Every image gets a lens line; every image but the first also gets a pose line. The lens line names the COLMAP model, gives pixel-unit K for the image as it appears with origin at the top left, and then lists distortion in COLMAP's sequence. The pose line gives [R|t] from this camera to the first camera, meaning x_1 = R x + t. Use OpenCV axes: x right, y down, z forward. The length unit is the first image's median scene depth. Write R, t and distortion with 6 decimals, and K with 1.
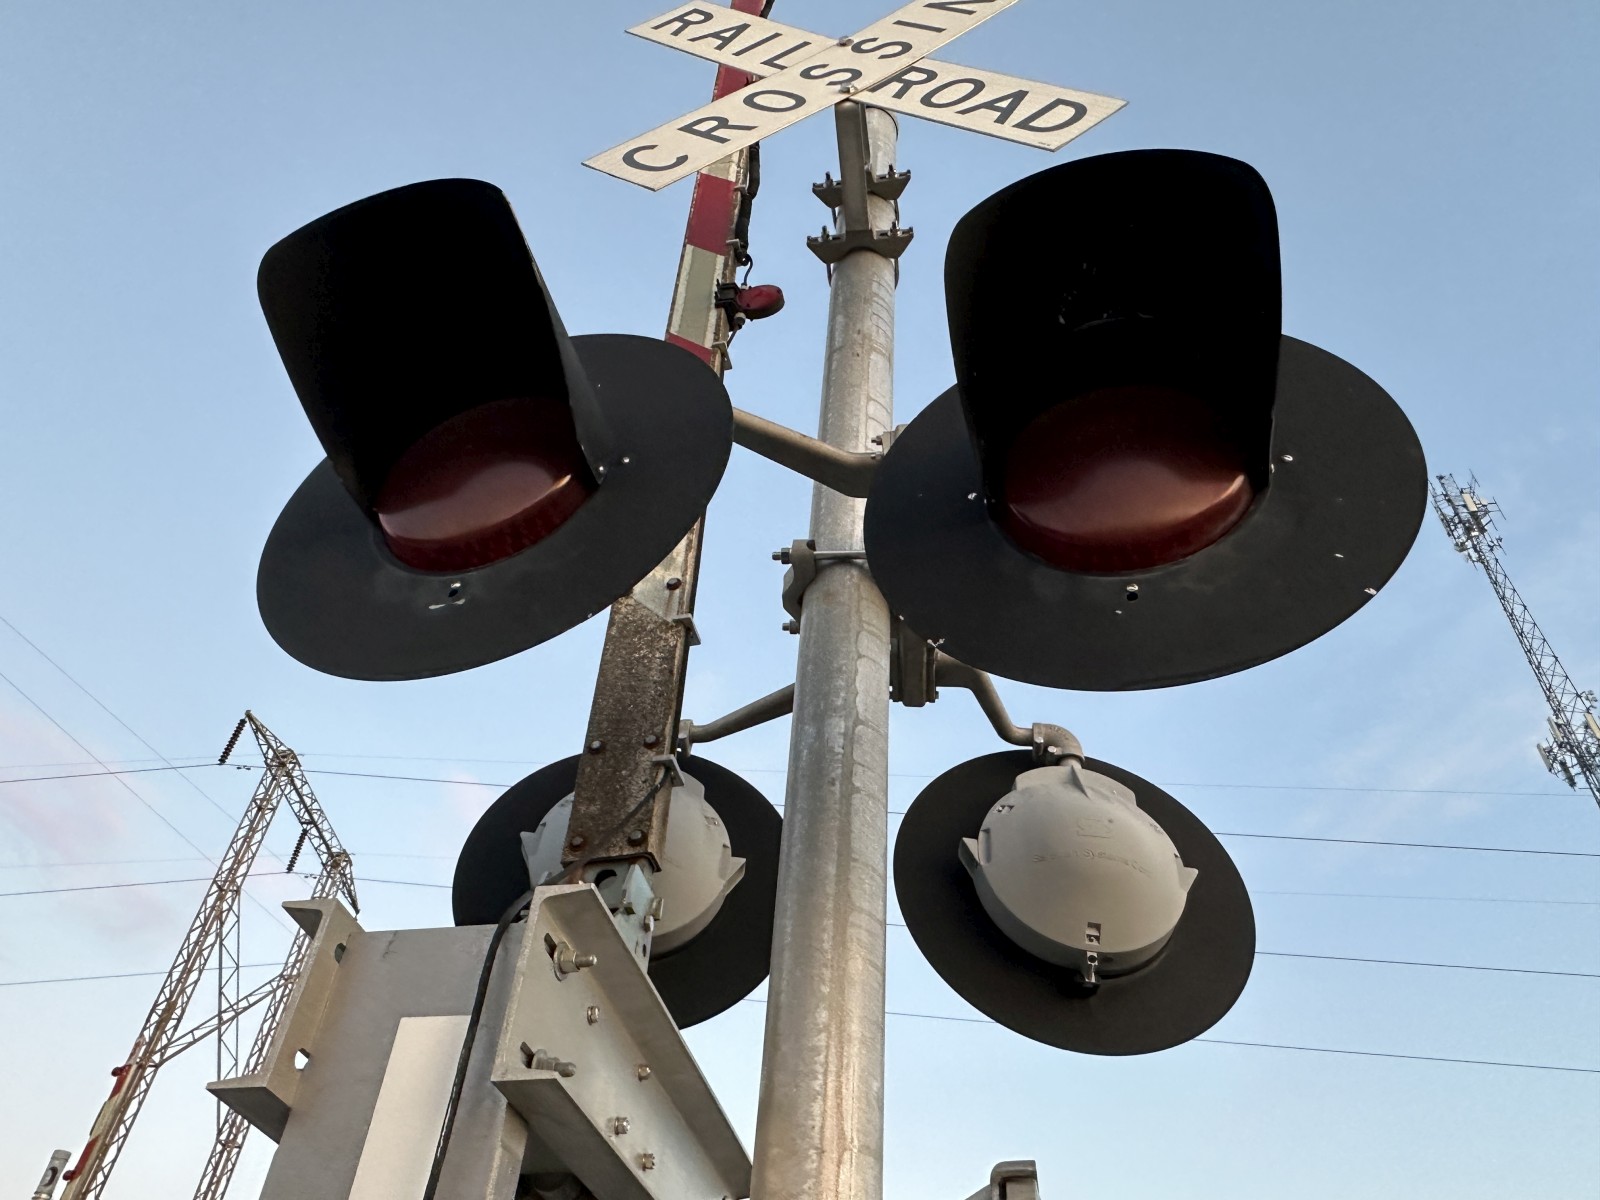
lens RADIAL K [[1136.0, 0, 803.0], [0, 1136.0, 604.6], [0, 0, 1]] dist [-0.005875, -0.002317]
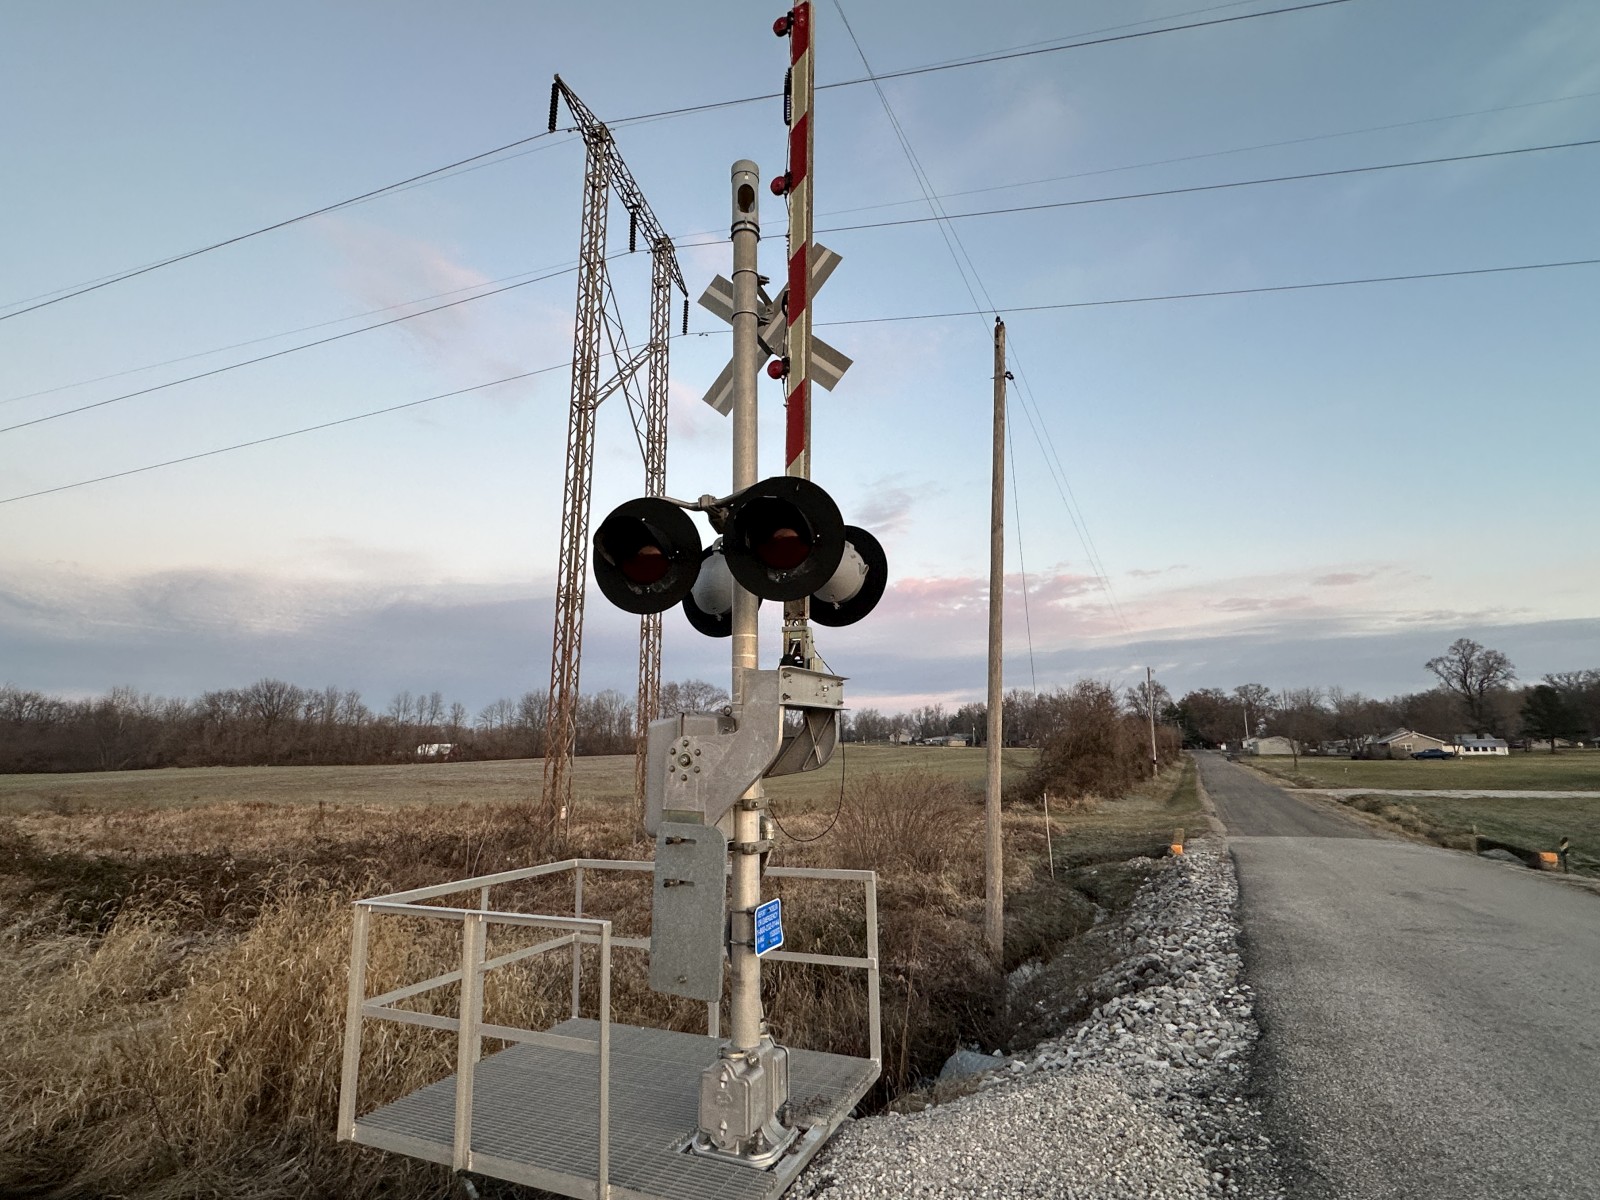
lens RADIAL K [[777.7, 0, 795.2], [0, 777.7, 600.6], [0, 0, 1]] dist [-0.003290, 0.000462]
pose [[0.978136, -0.099010, -0.182883, -0.202244], [0.182127, 0.832348, 0.523475, 0.162530], [0.100393, -0.545338, 0.832182, 0.189530]]
